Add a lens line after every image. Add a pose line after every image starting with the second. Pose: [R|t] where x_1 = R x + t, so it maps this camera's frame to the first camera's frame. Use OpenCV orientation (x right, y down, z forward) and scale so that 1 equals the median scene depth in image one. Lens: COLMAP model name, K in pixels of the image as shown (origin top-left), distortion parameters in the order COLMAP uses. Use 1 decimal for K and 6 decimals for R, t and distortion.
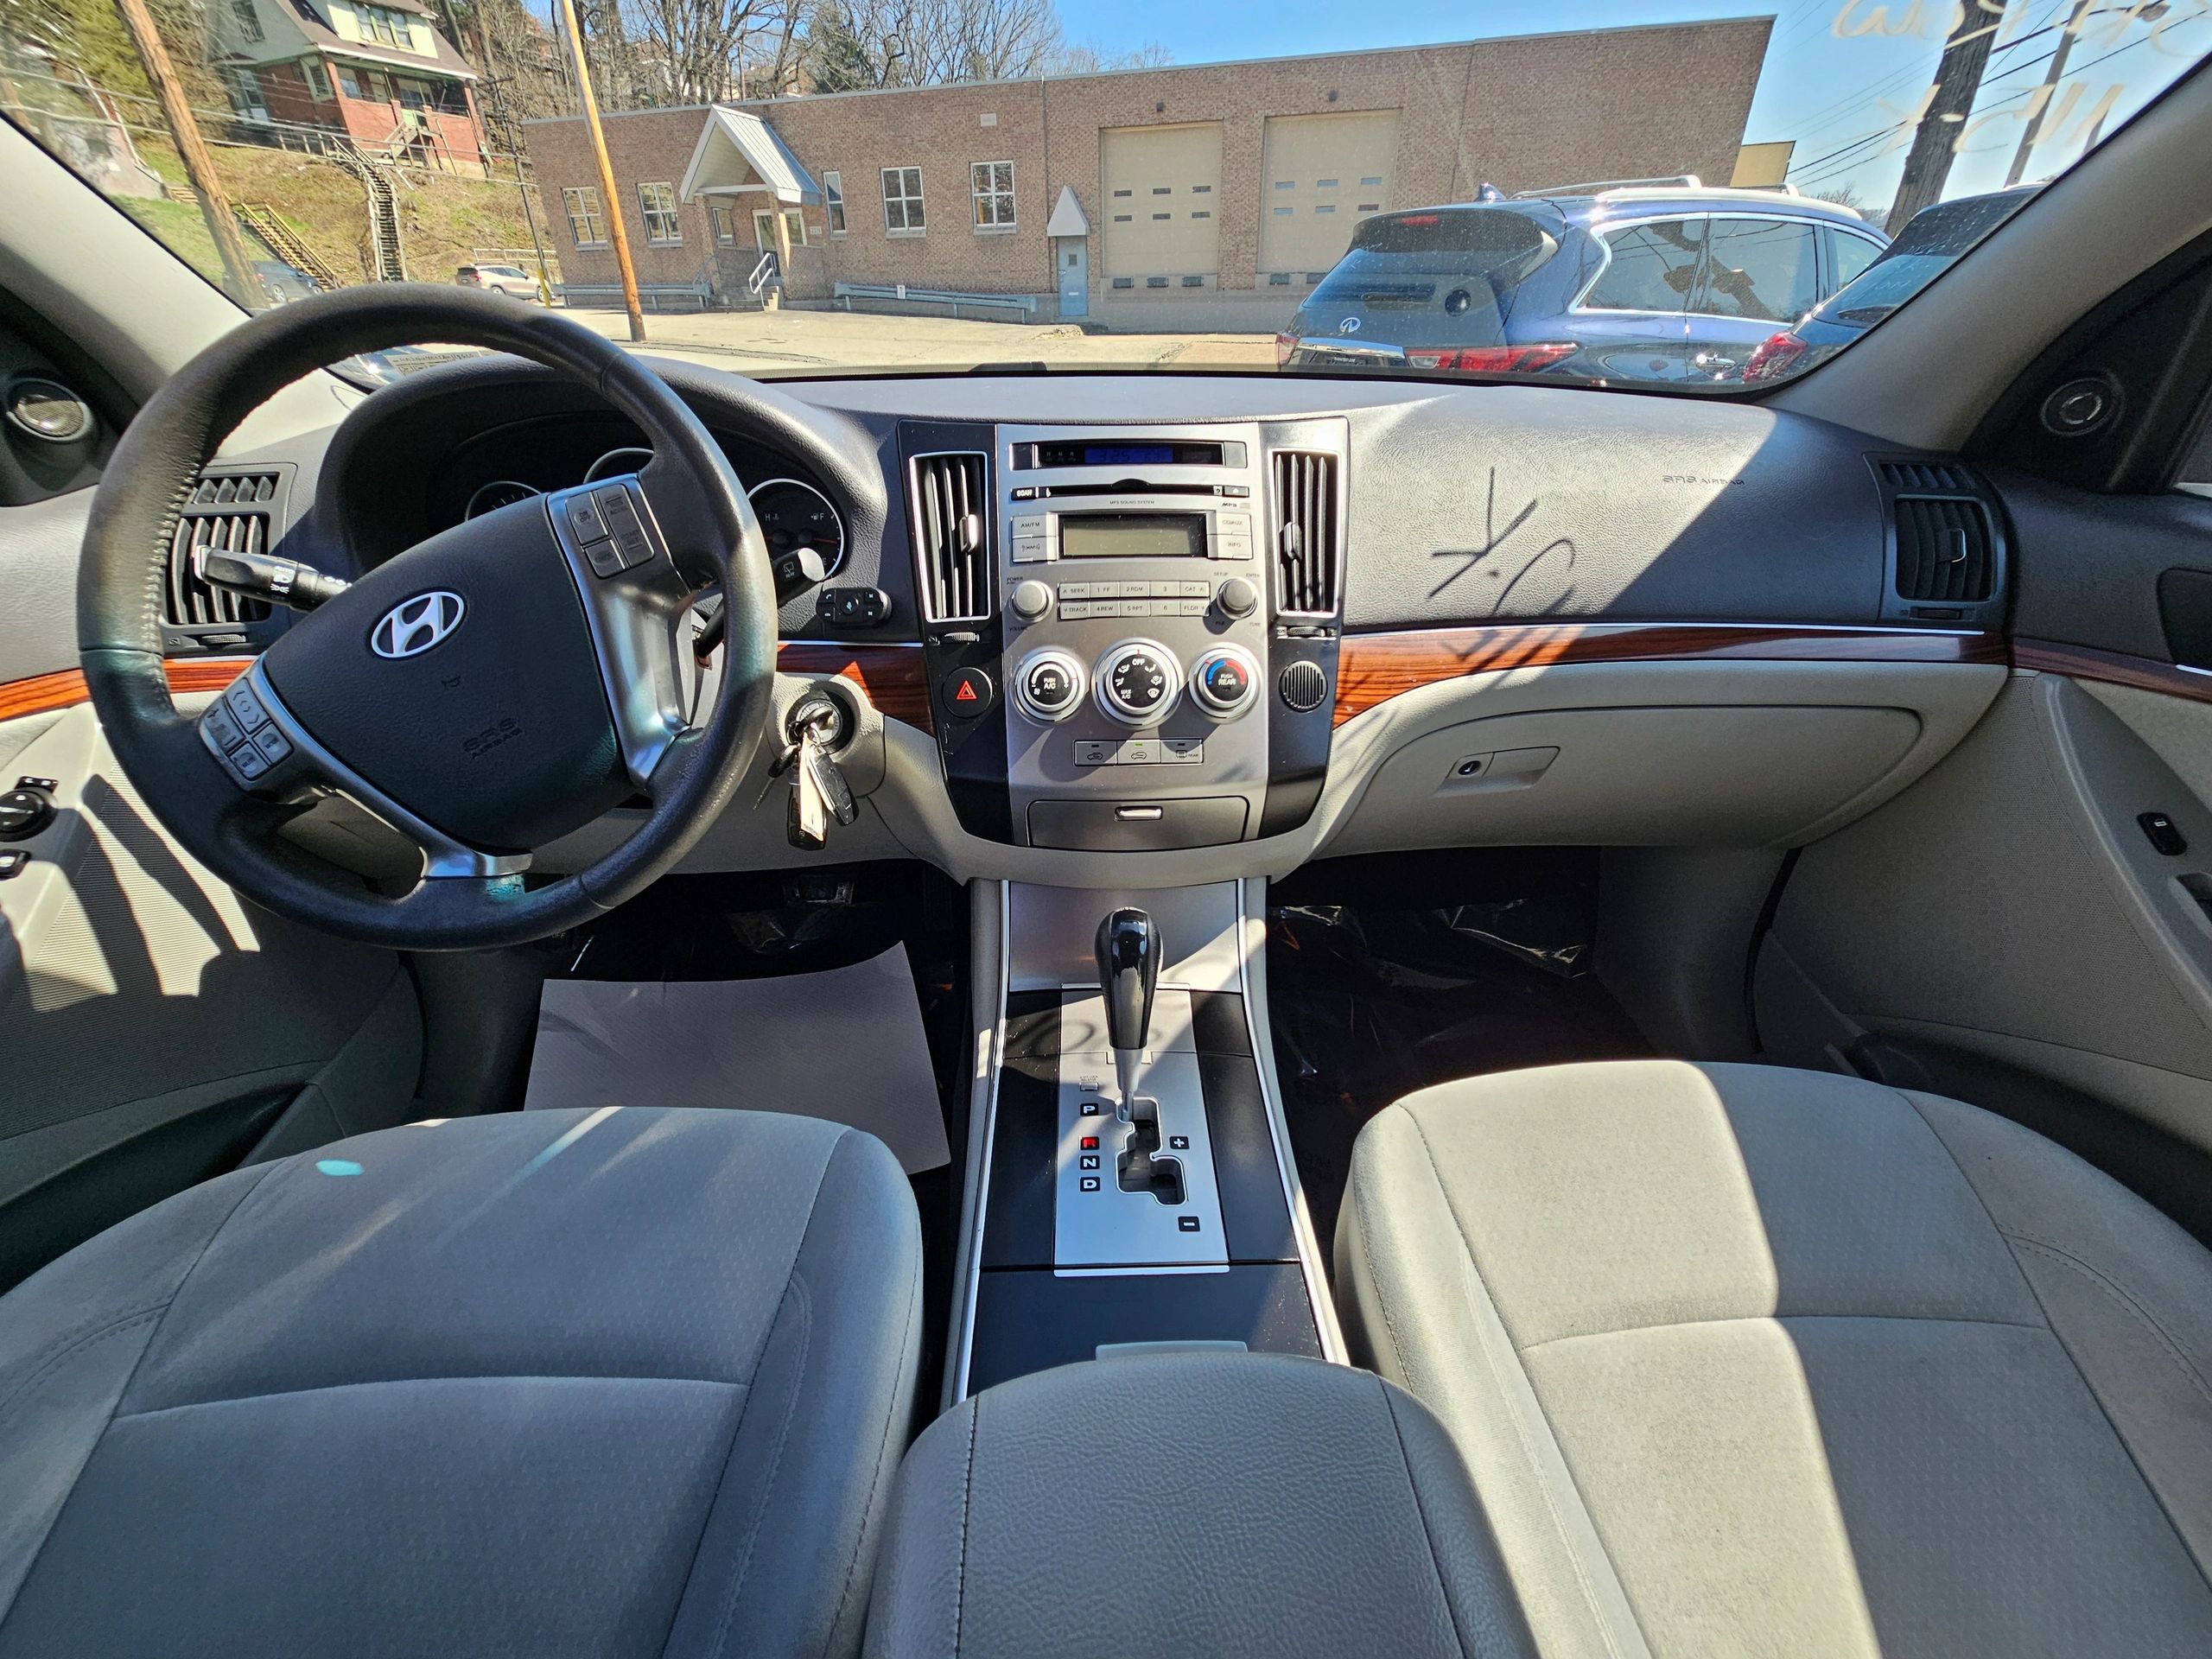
lens RADIAL K [[912.9, 0, 1109.7], [0, 912.9, 831.0], [0, 0, 1]] dist [0.001288, 0.000772]
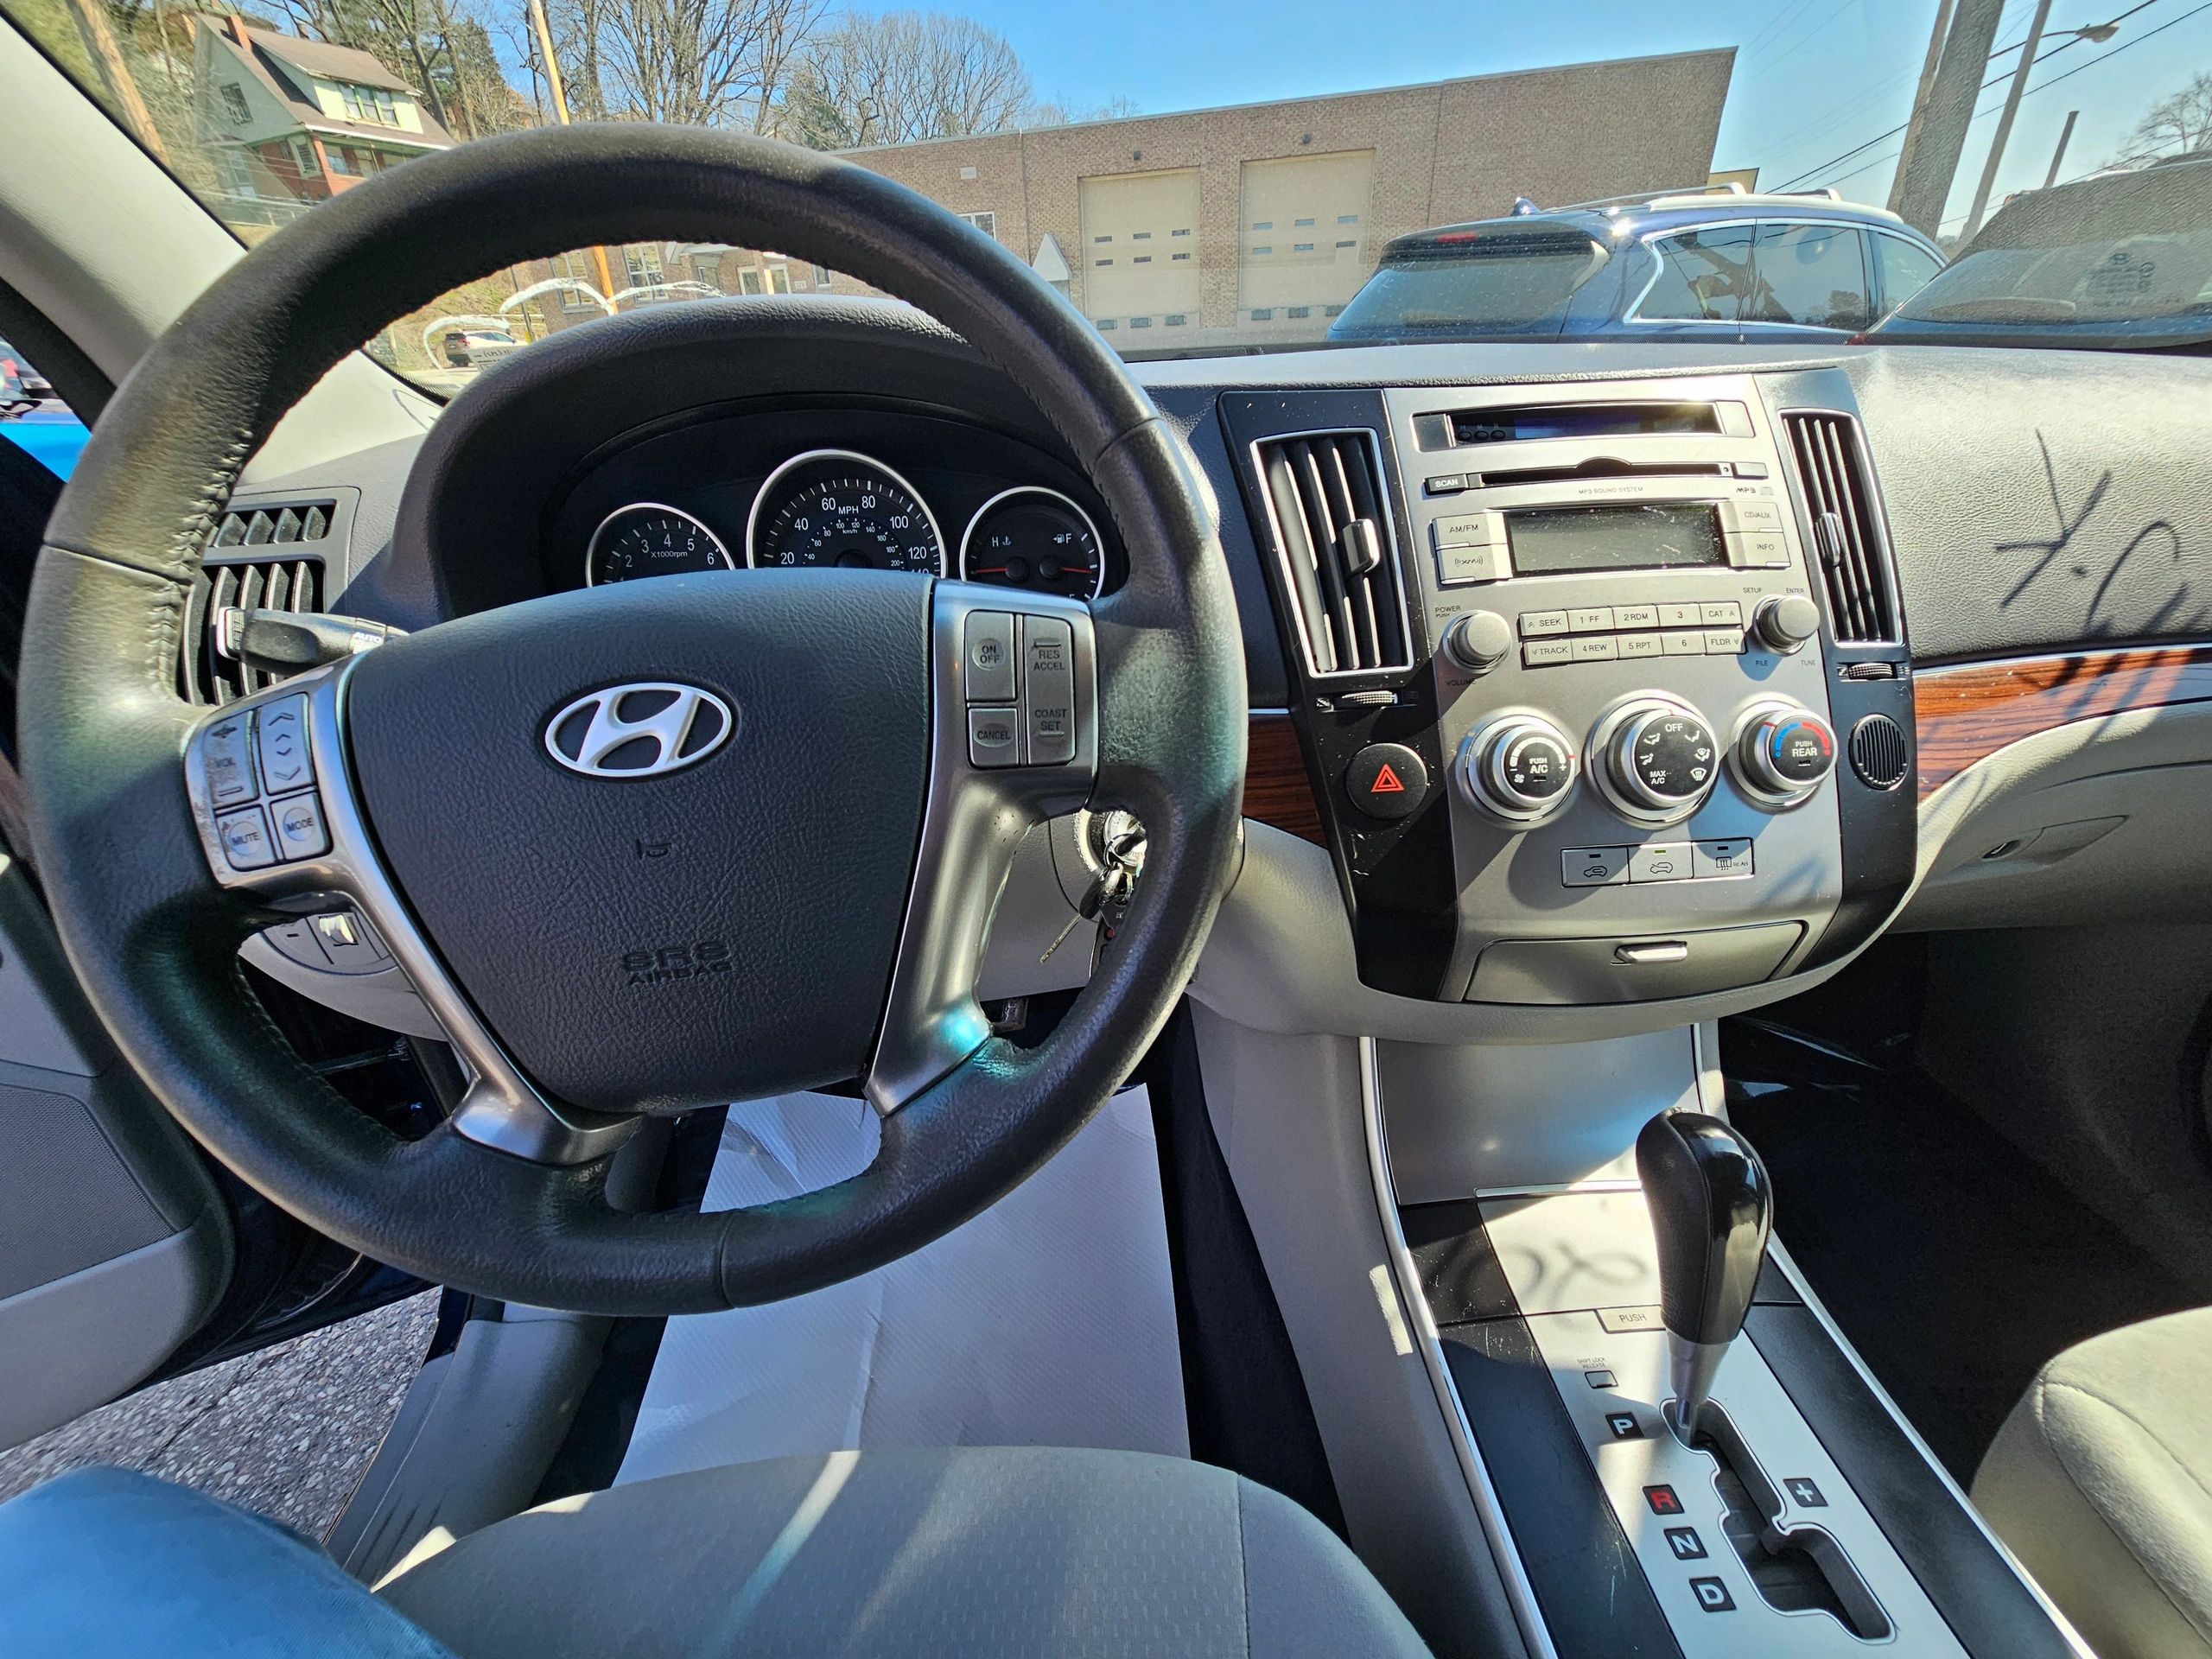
lens RADIAL K [[912.9, 0, 1110.2], [0, 912.9, 834.9], [0, 0, 1]] dist [0.001288, 0.000772]
pose [[0.999253, -0.038223, 0.005767, -0.331002], [0.038396, 0.998691, -0.033780, -0.089241], [-0.004469, 0.033976, 0.999413, 0.307892]]
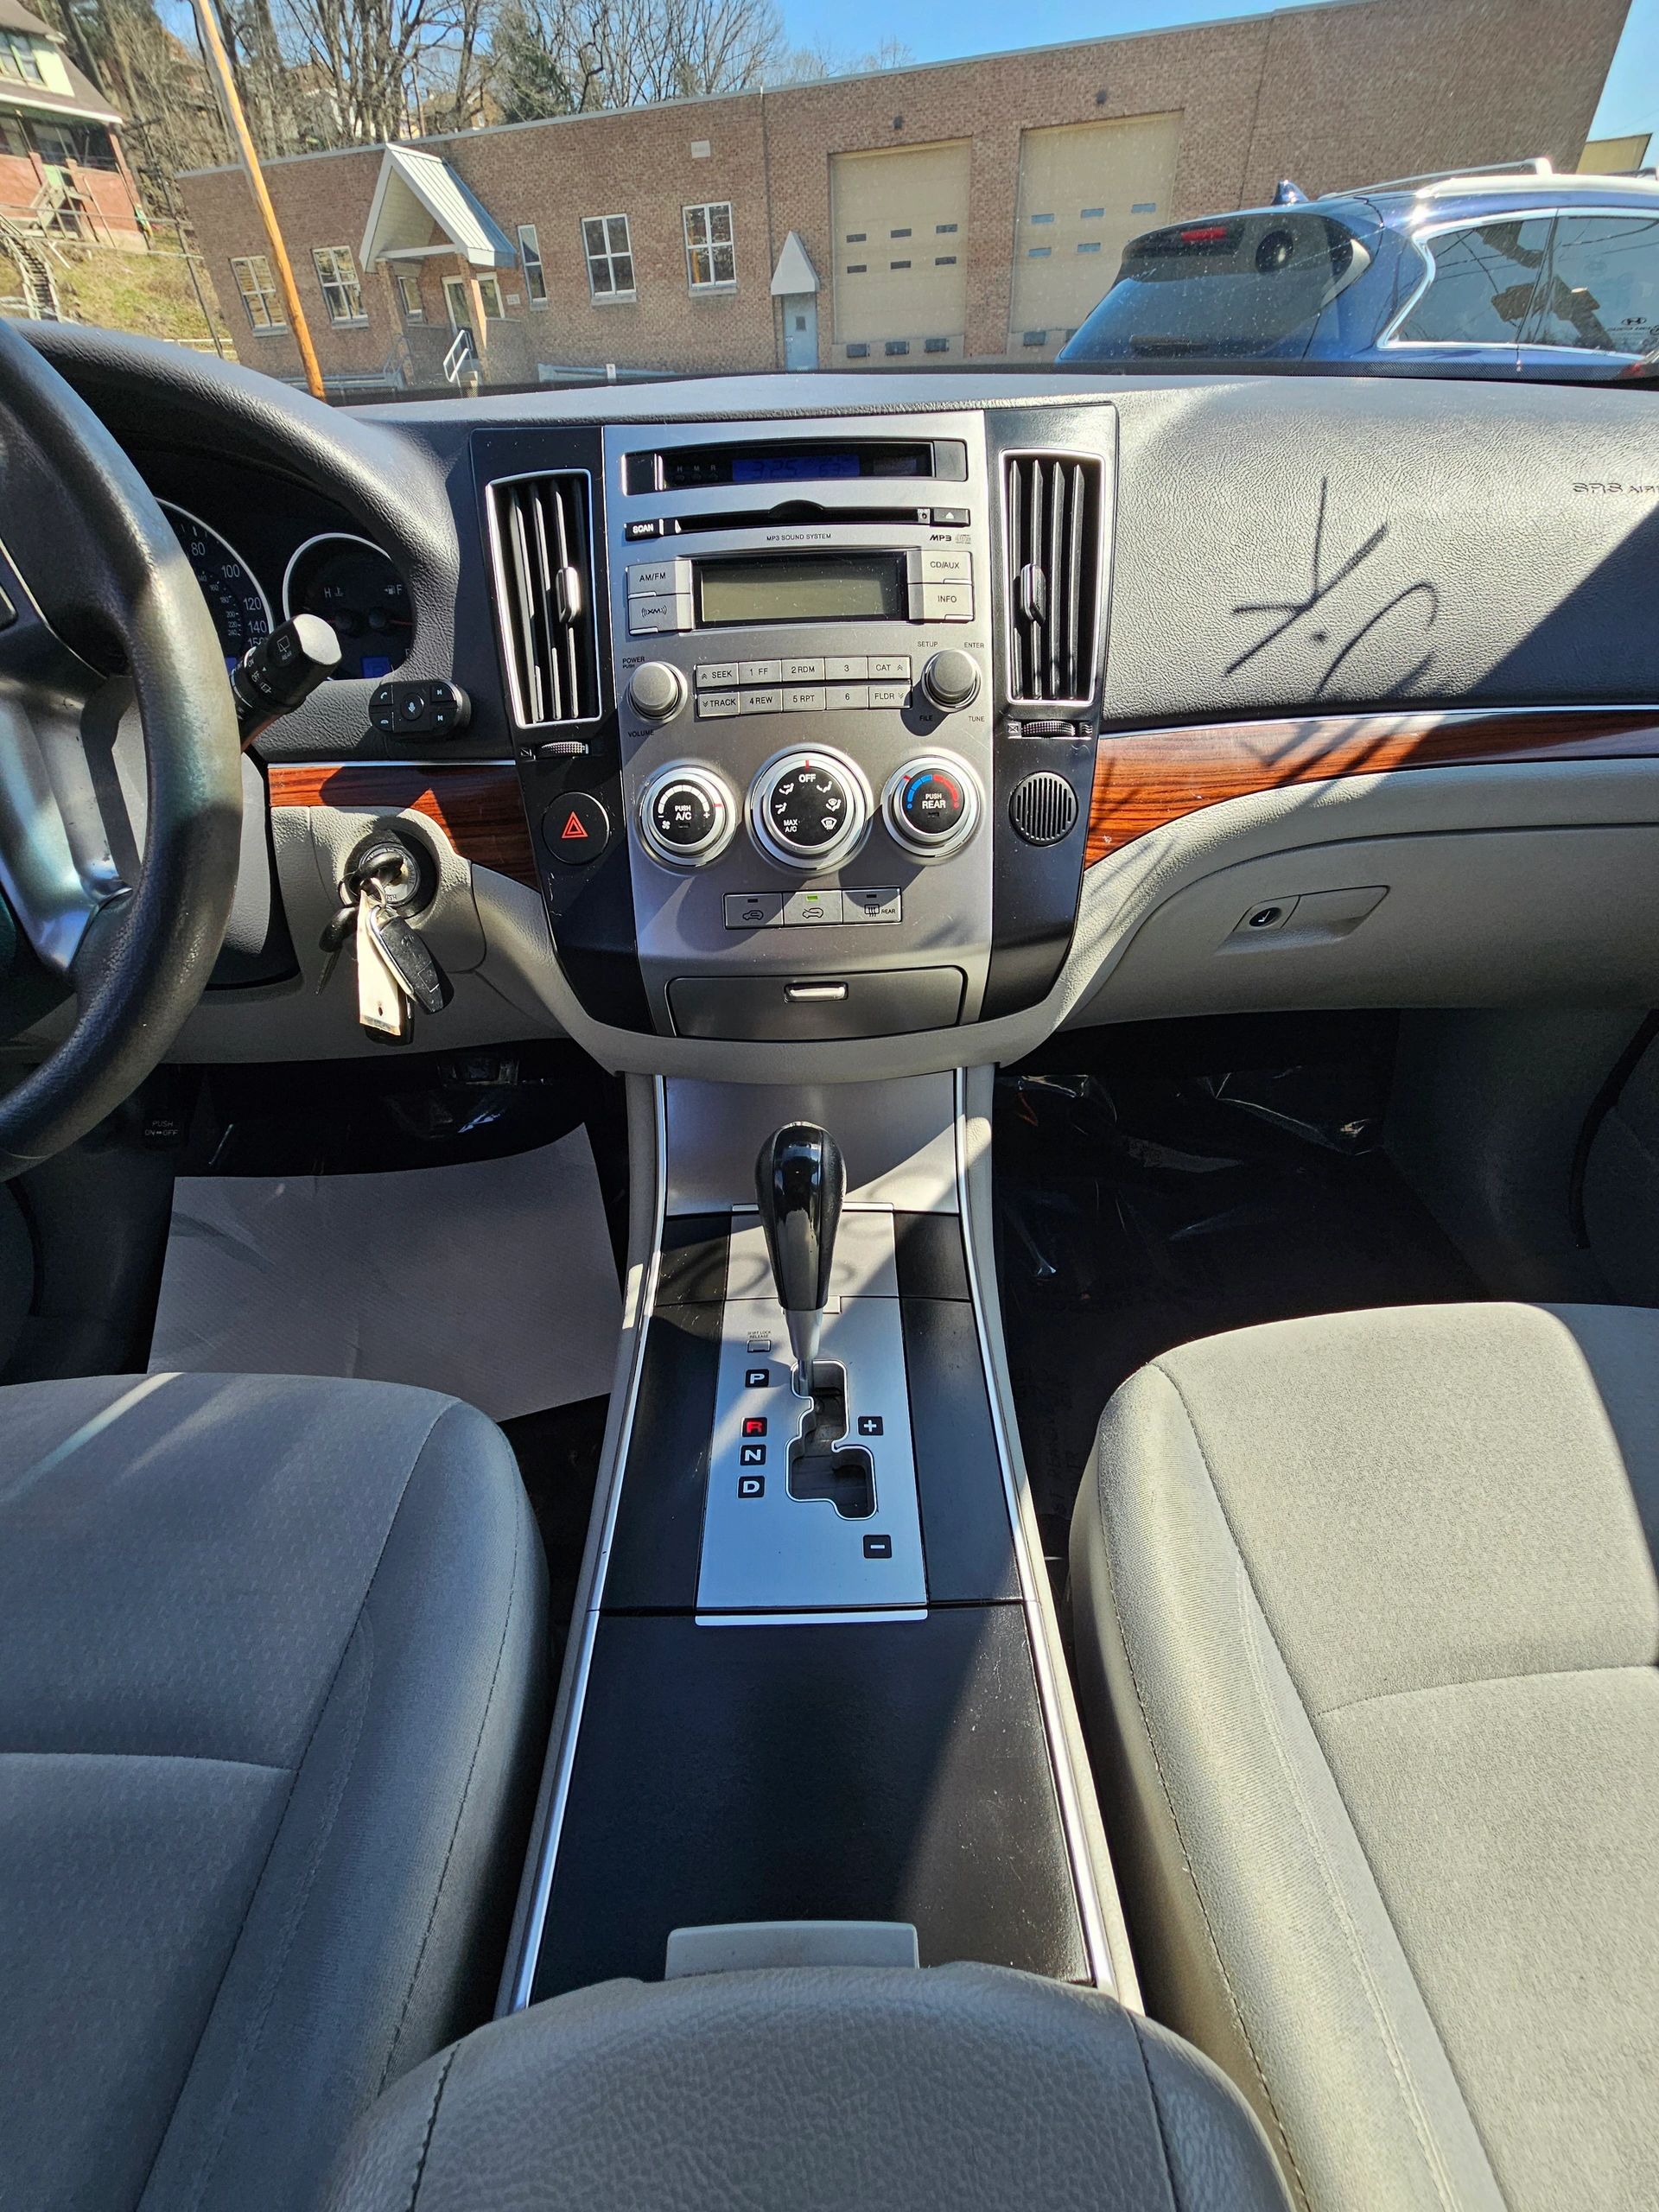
lens RADIAL K [[912.9, 0, 826.9], [0, 912.9, 1112.1], [0, 0, 1]] dist [0.001288, 0.000772]
pose [[0.999446, -0.013325, -0.030494, 0.056562], [0.017748, 0.988569, 0.149718, -0.031463], [0.028150, -0.150177, 0.988258, 0.233842]]
